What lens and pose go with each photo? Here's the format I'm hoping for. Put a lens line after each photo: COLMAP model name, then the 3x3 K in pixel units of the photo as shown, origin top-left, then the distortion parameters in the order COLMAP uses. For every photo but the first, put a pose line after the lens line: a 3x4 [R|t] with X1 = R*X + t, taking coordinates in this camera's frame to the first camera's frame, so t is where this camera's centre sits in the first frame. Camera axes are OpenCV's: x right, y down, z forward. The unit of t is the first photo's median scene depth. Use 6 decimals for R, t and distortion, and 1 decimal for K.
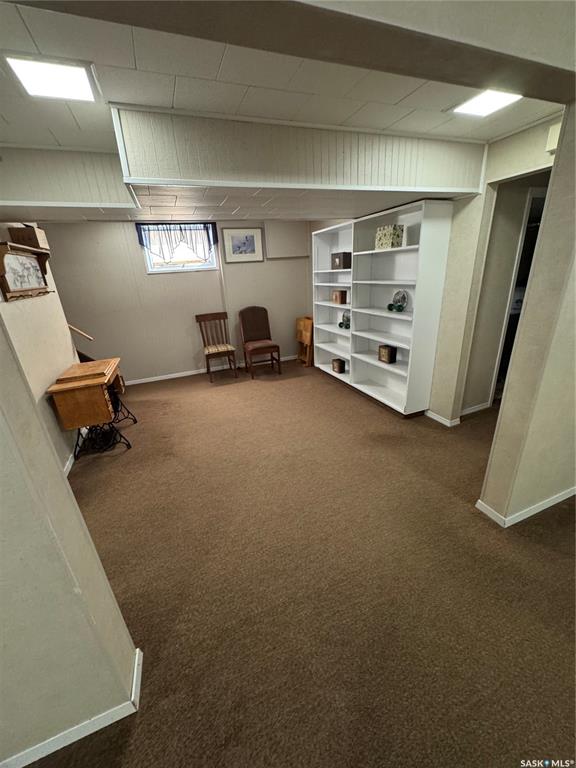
lens RADIAL K [[304.0, 0, 292.2], [0, 304.0, 385.4], [0, 0, 1]] dist [-0.006990, 0.001271]
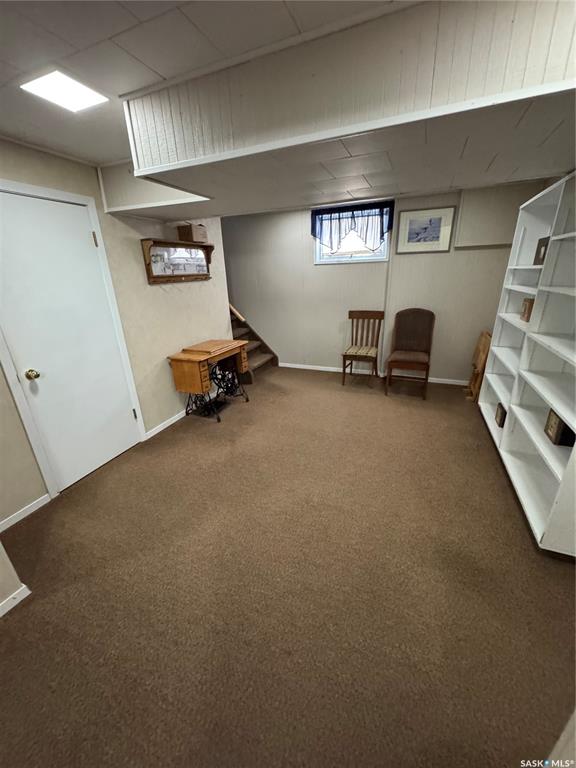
lens RADIAL K [[304.0, 0, 288.3], [0, 304.0, 386.3], [0, 0, 1]] dist [-0.006990, 0.001271]
pose [[0.710632, 0.280542, -0.645212, 0.223110], [-0.259406, 0.956928, 0.130370, -0.087585], [0.653996, 0.074727, 0.752799, 0.209199]]
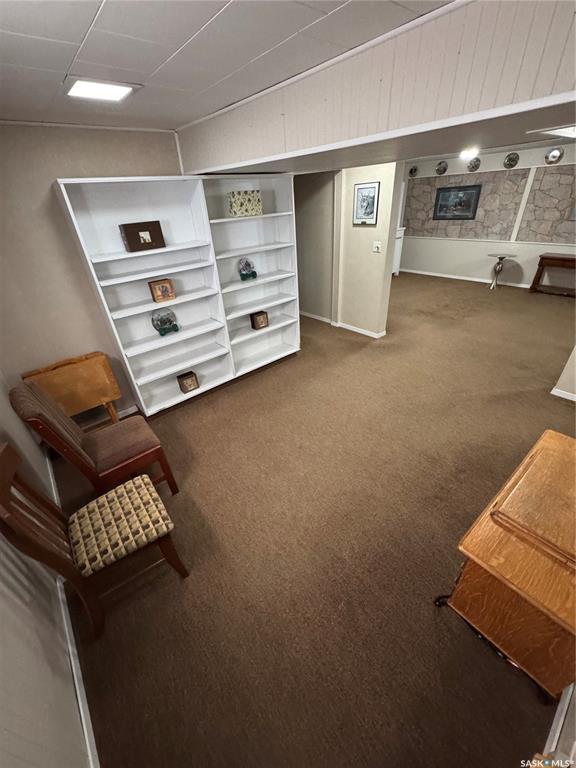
lens RADIAL K [[304.0, 0, 286.6], [0, 304.0, 382.4], [0, 0, 1]] dist [-0.006990, 0.001271]
pose [[-0.296549, -0.436927, 0.849207, -0.498698], [0.408826, 0.745531, 0.526350, -0.325937], [-0.863087, 0.503267, -0.042459, 0.766291]]
